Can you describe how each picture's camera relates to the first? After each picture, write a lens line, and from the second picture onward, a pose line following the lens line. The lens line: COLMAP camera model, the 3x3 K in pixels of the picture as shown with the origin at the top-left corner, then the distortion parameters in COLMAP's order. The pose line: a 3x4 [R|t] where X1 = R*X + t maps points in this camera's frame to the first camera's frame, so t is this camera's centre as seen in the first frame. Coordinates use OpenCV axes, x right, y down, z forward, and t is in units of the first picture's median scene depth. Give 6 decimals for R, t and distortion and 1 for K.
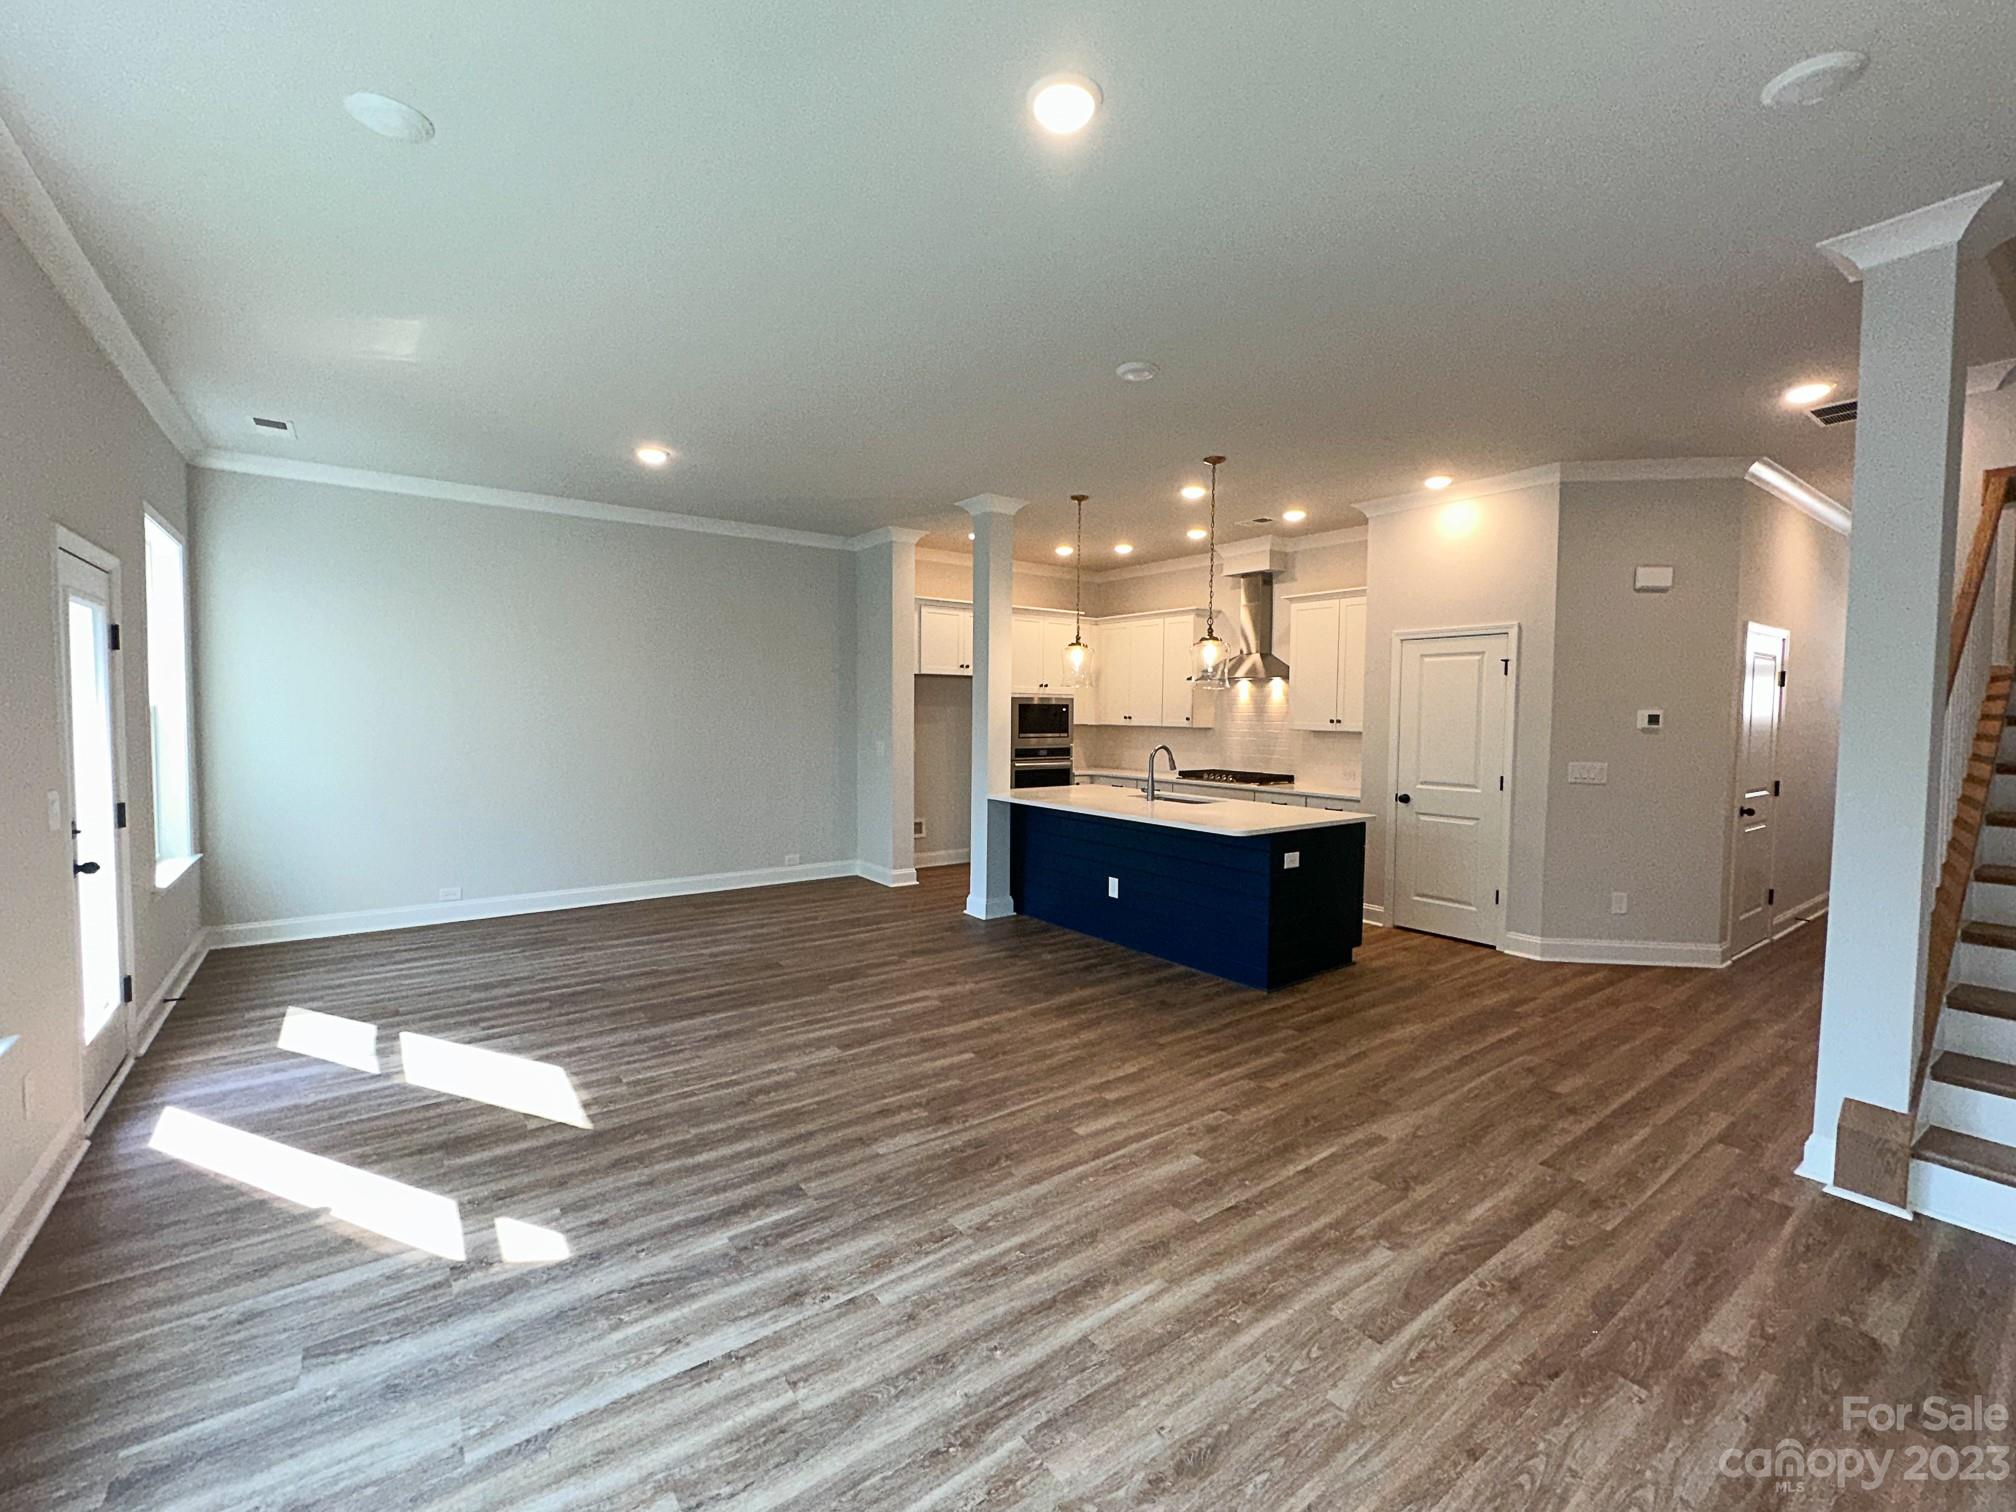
lens RADIAL K [[873.7, 0, 1009.2], [0, 873.7, 759.3], [0, 0, 1]] dist [-0.002121, 0.001691]
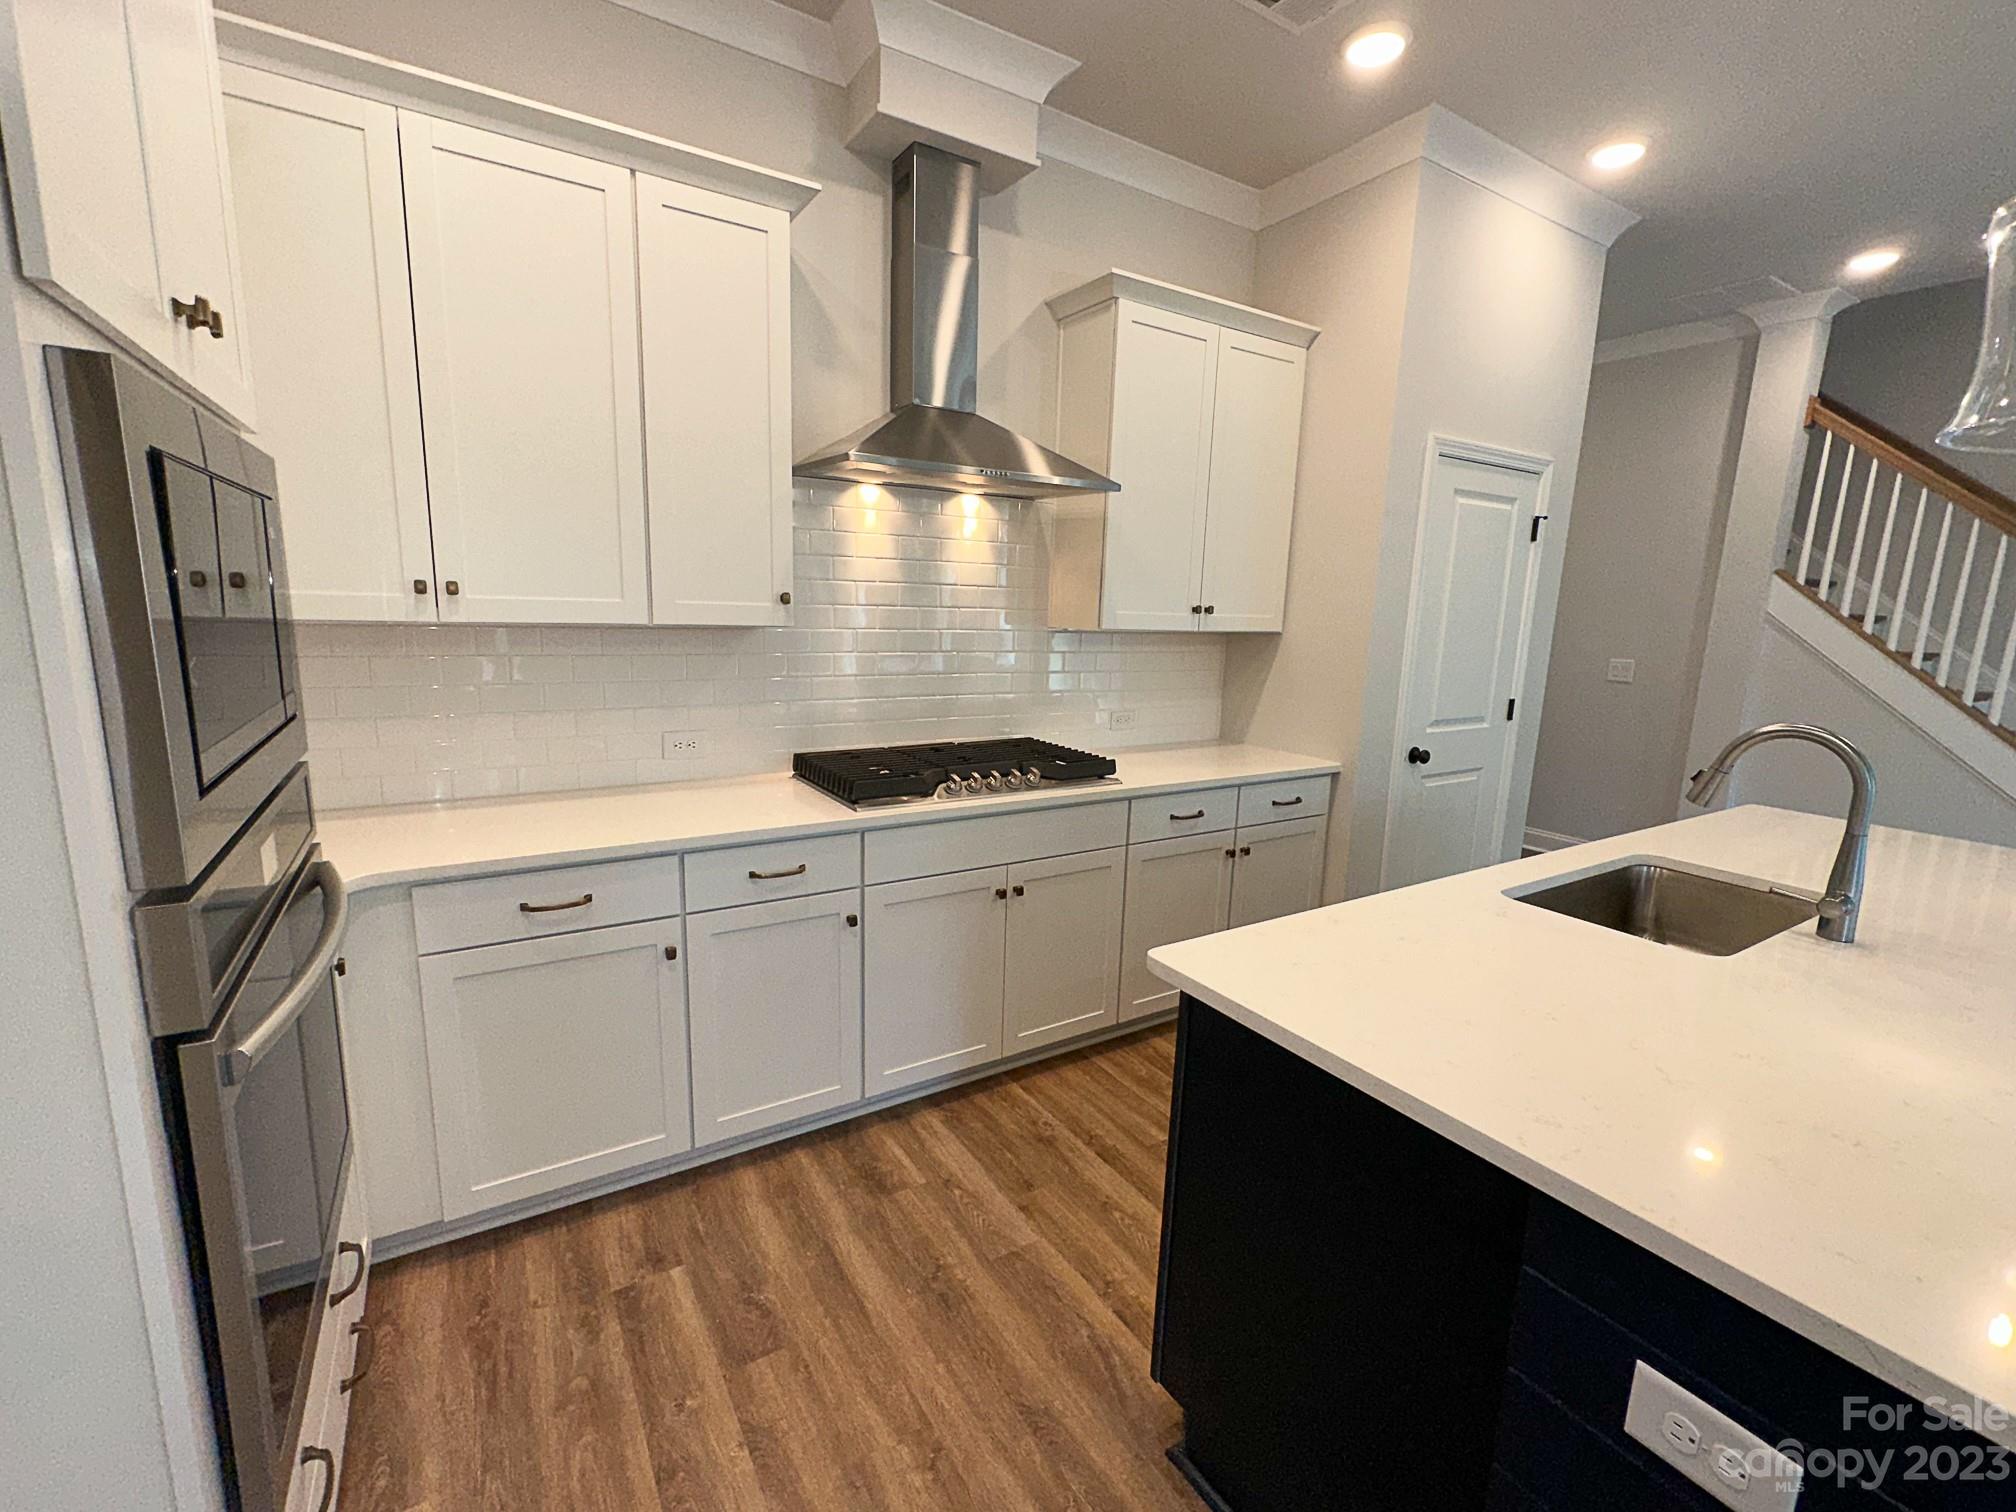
lens RADIAL K [[873.7, 0, 990.9], [0, 873.7, 768.8], [0, 0, 1]] dist [-0.002121, 0.001691]
pose [[0.085381, -0.190740, 0.977920, -0.120212], [0.027648, 0.981580, 0.189040, -0.065658], [-0.995965, 0.010897, 0.089082, 1.367281]]
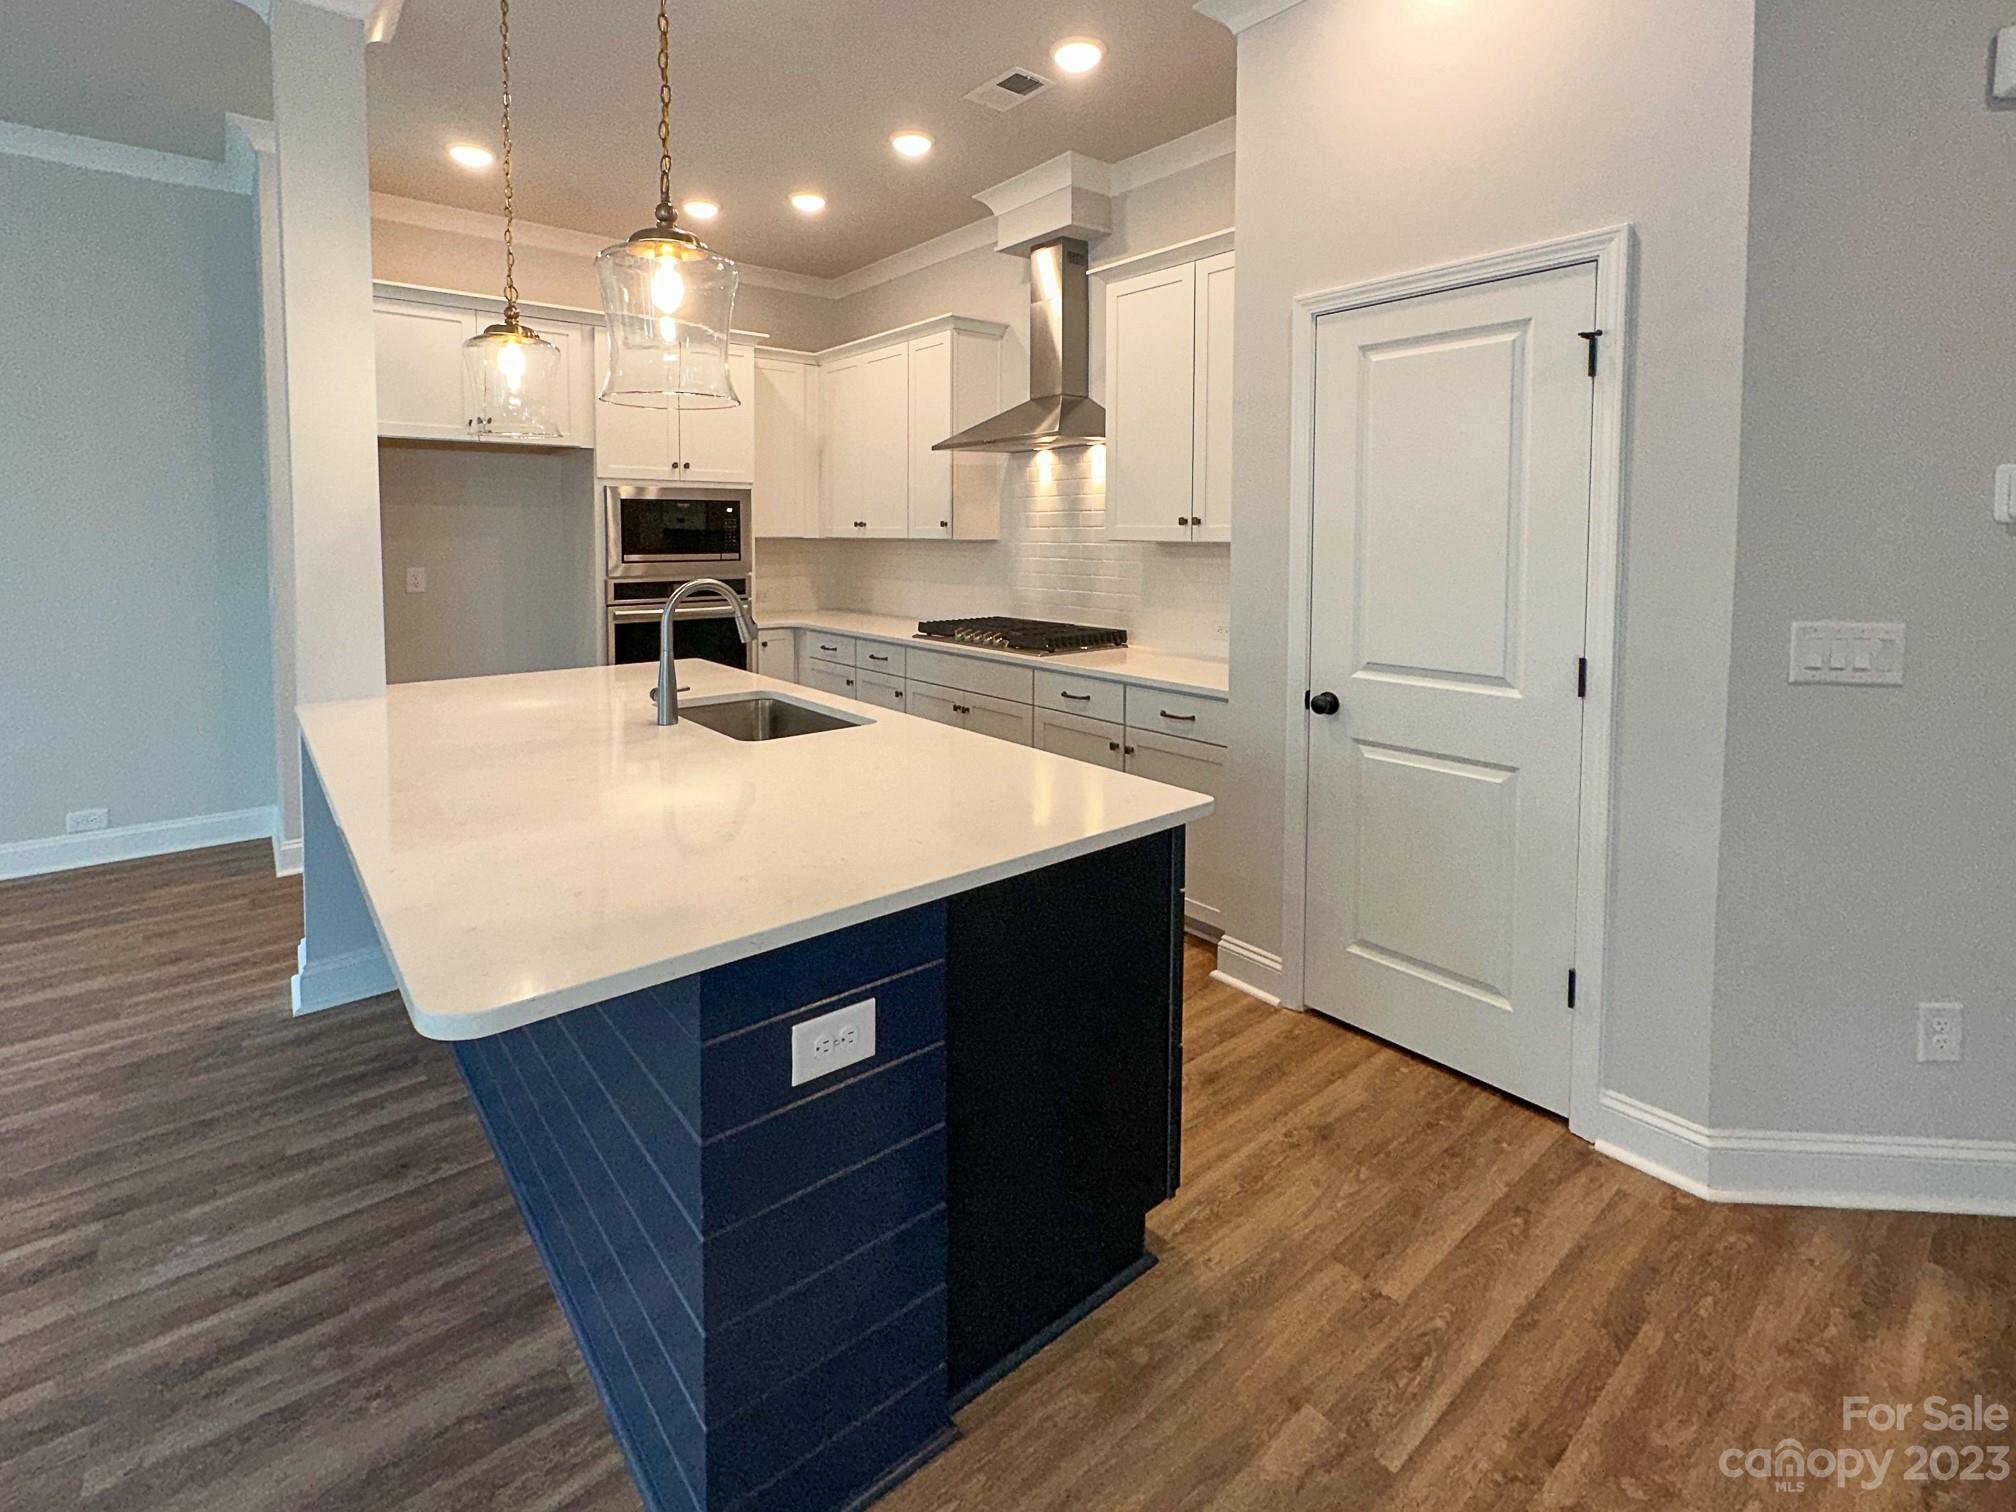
lens RADIAL K [[935.4, 0, 1002.2], [0, 935.4, 583.5], [0, 0, 1]] dist [0.001695, -0.000036]
pose [[0.998548, -0.009272, 0.053059, 0.315586], [0.009329, 0.999956, -0.000830, -0.013922], [-0.053049, 0.001324, 0.998591, 0.645808]]
